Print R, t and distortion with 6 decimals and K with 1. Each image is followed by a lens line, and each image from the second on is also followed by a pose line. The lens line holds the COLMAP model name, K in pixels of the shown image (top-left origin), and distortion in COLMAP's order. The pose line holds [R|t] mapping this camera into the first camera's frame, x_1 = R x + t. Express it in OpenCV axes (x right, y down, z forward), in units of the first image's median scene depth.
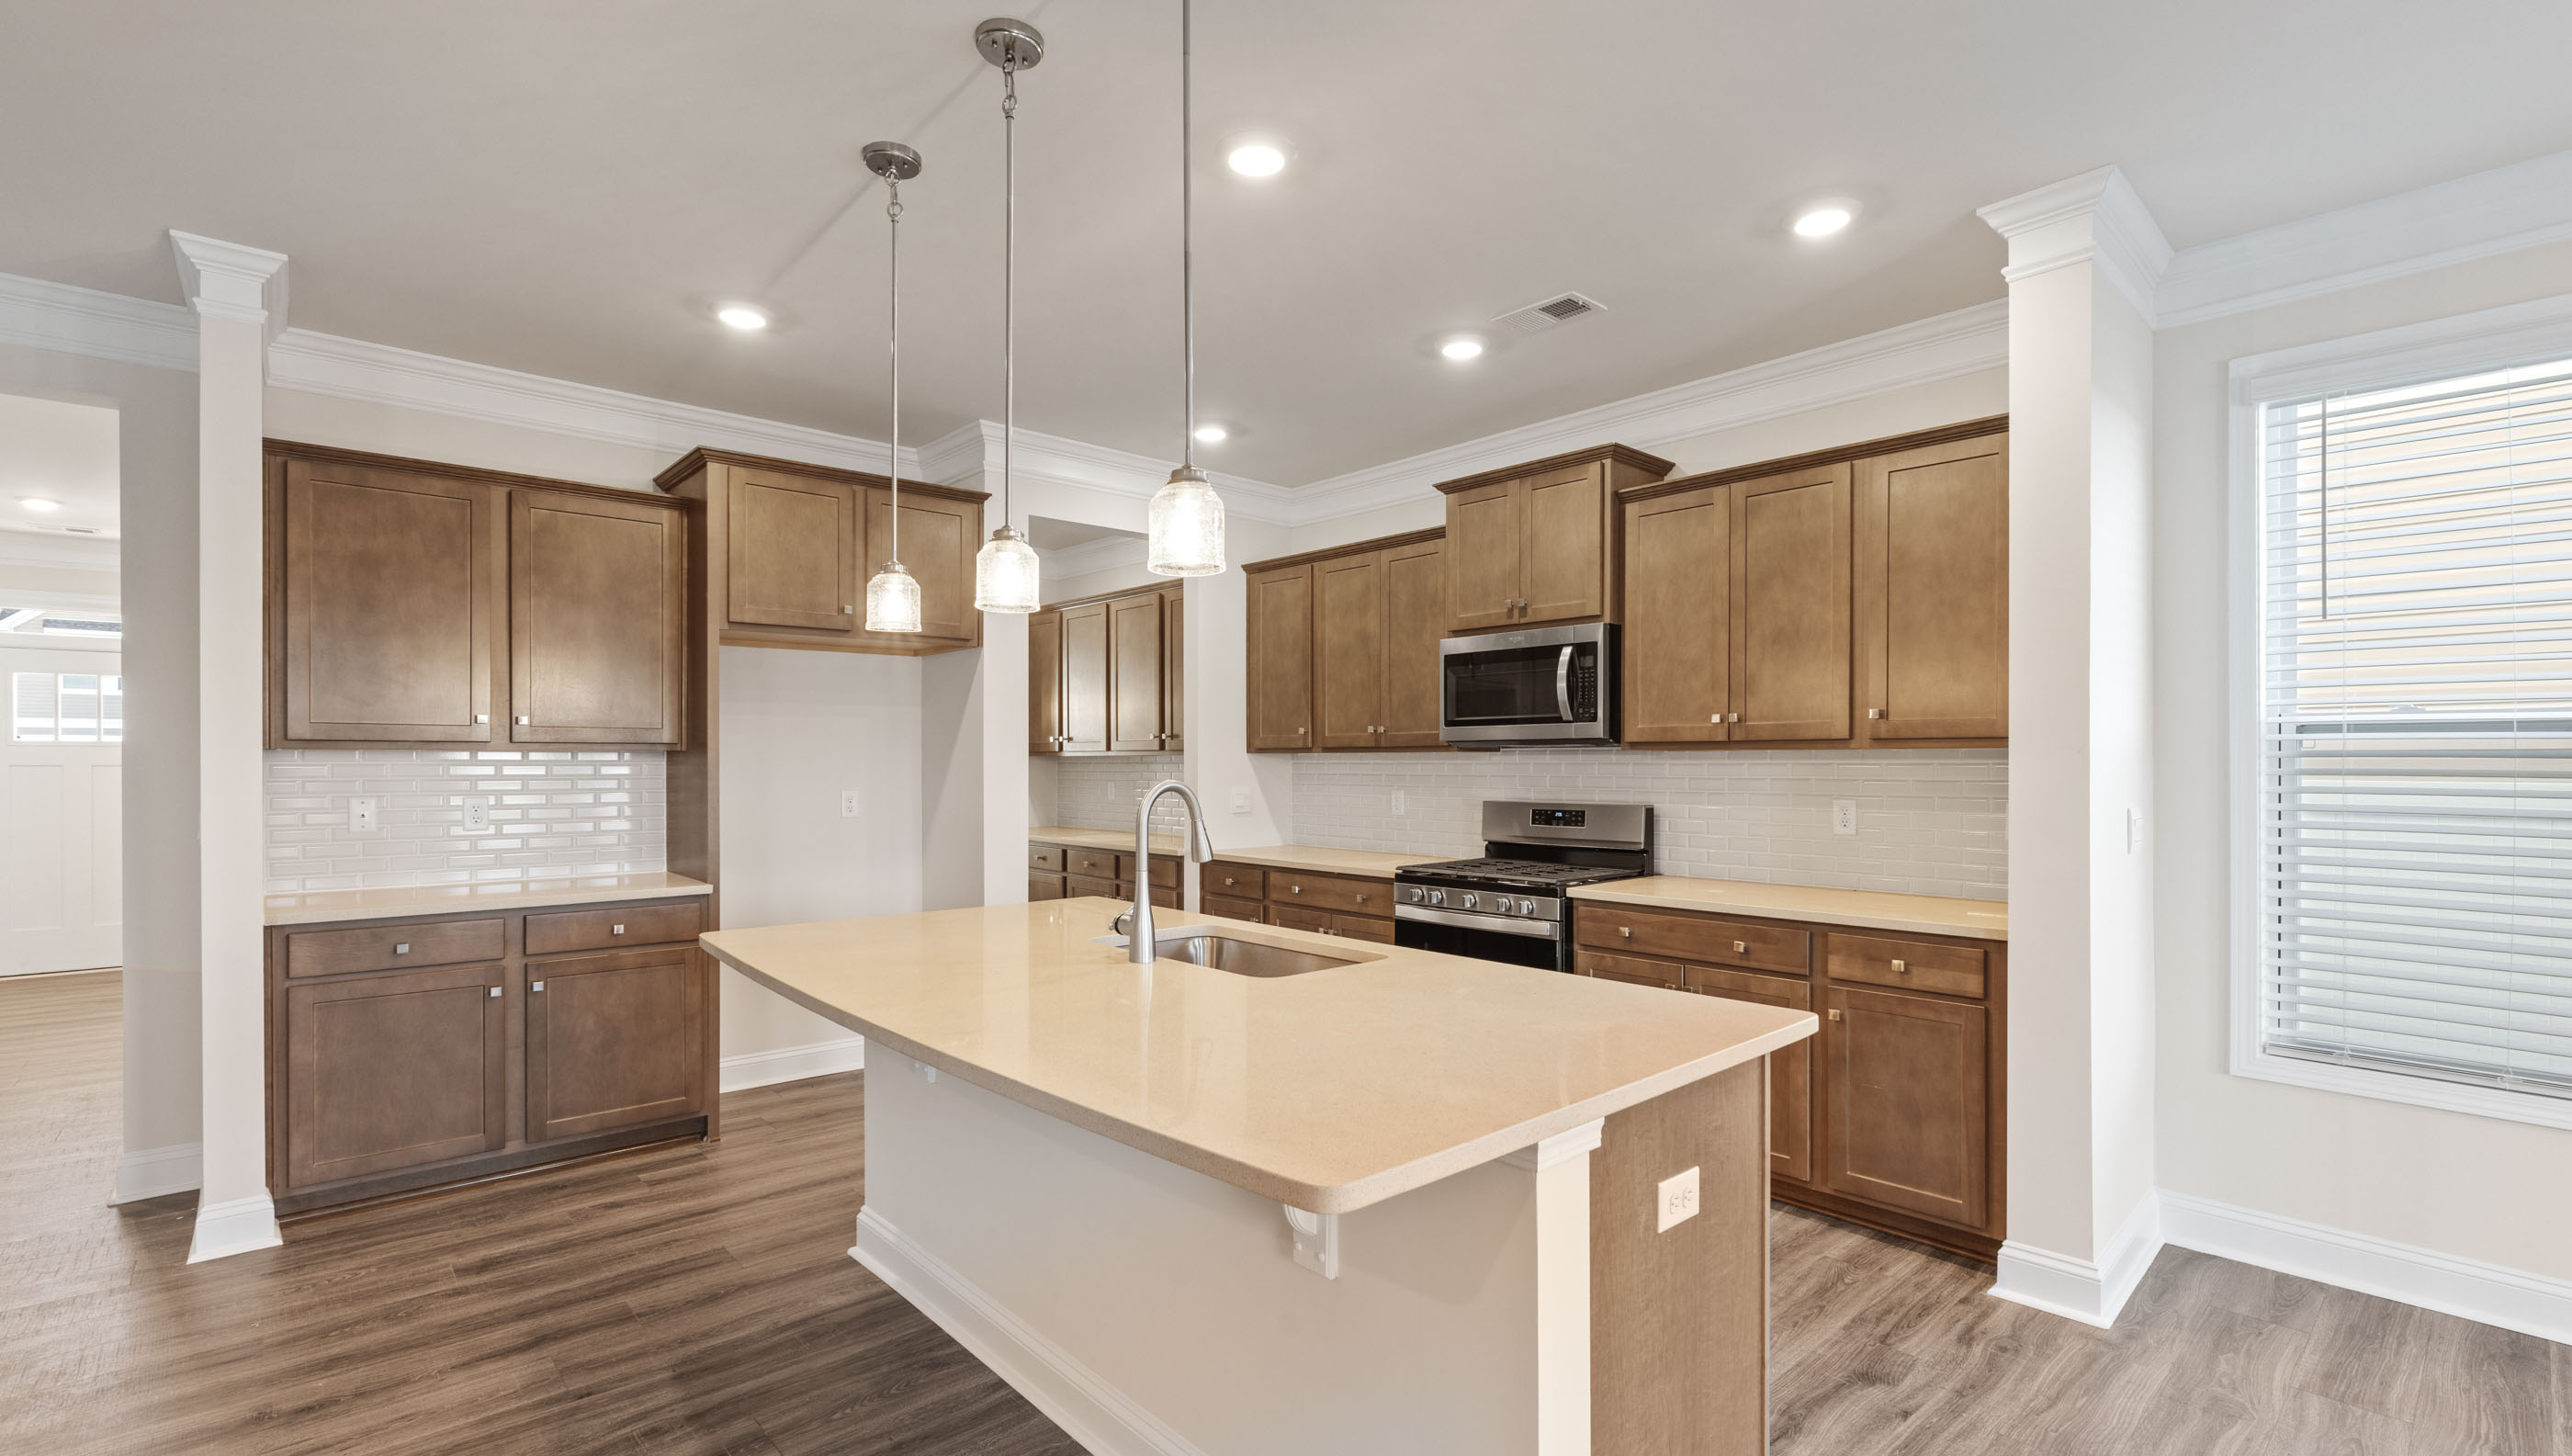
lens RADIAL K [[1118.6, 0, 1283.8], [0, 1118.6, 763.8], [0, 0, 1]] dist [-0.011882, 0.001040]
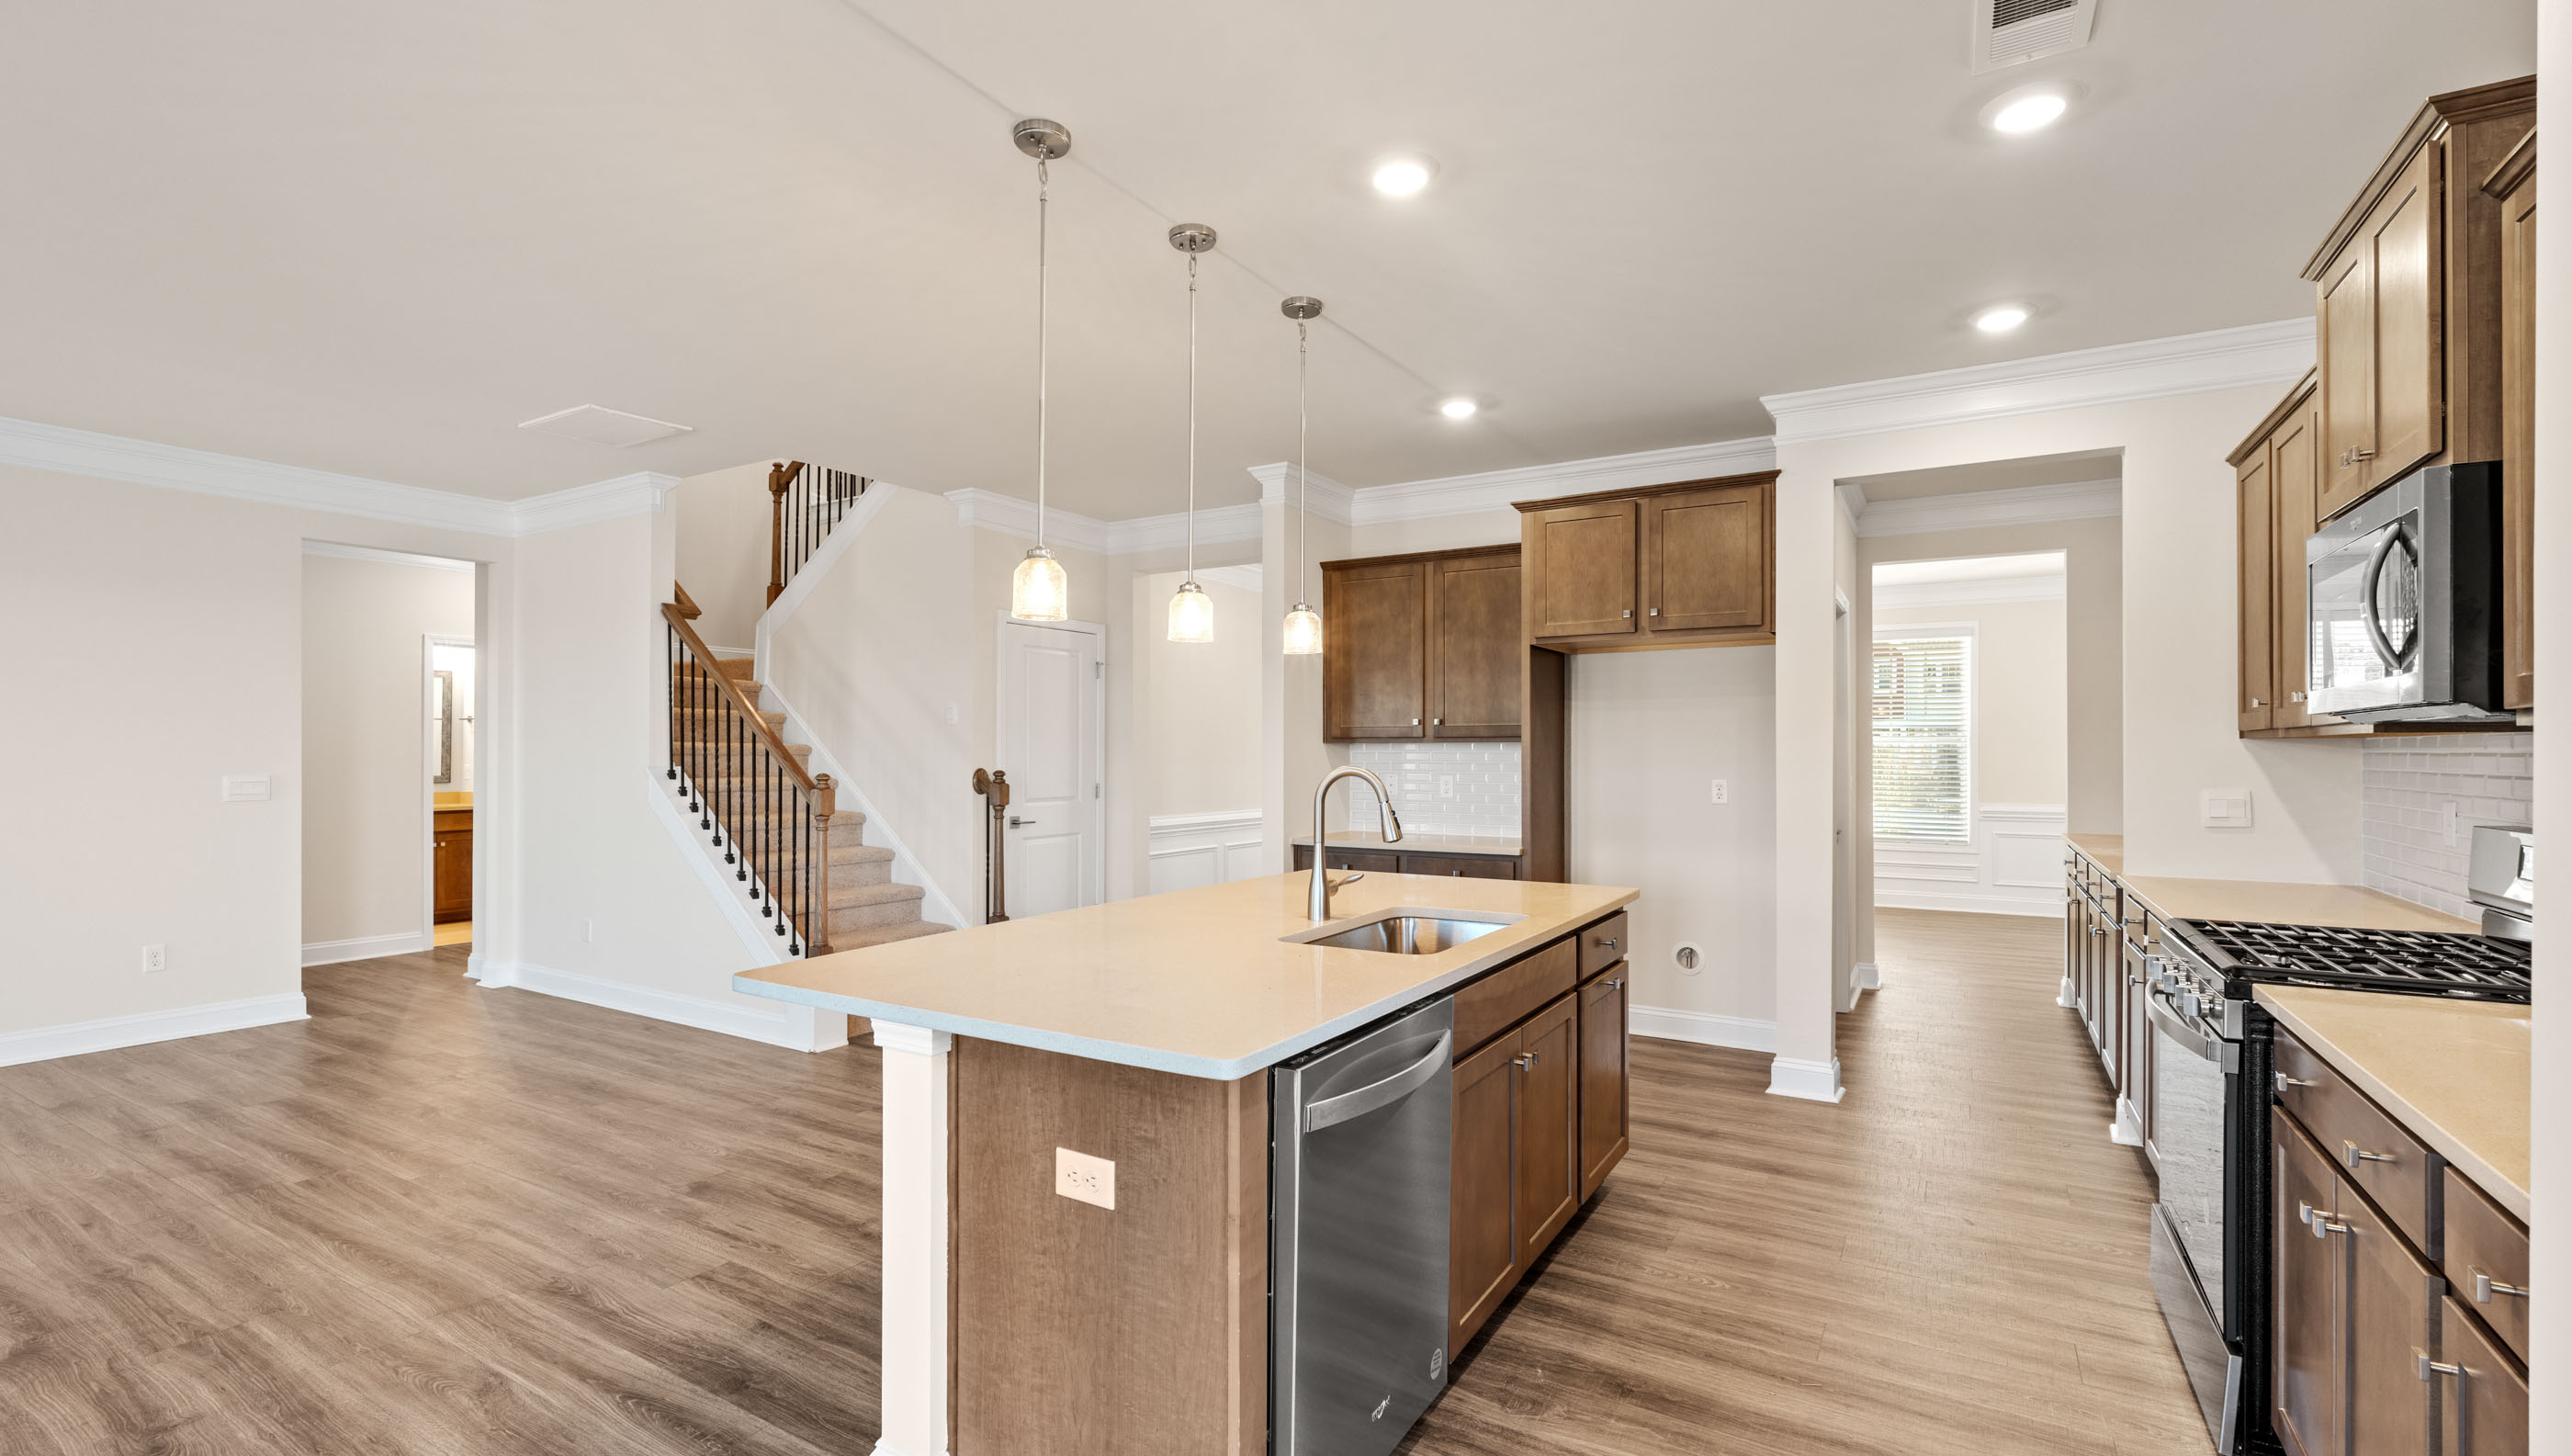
lens RADIAL K [[1118.6, 0, 1289.1], [0, 1118.6, 749.0], [0, 0, 1]] dist [-0.011882, 0.001040]
pose [[0.292892, -0.001662, -0.956144, 0.609573], [-0.001809, 0.999996, -0.002292, -0.000686], [0.956144, 0.002401, 0.292888, 0.378889]]
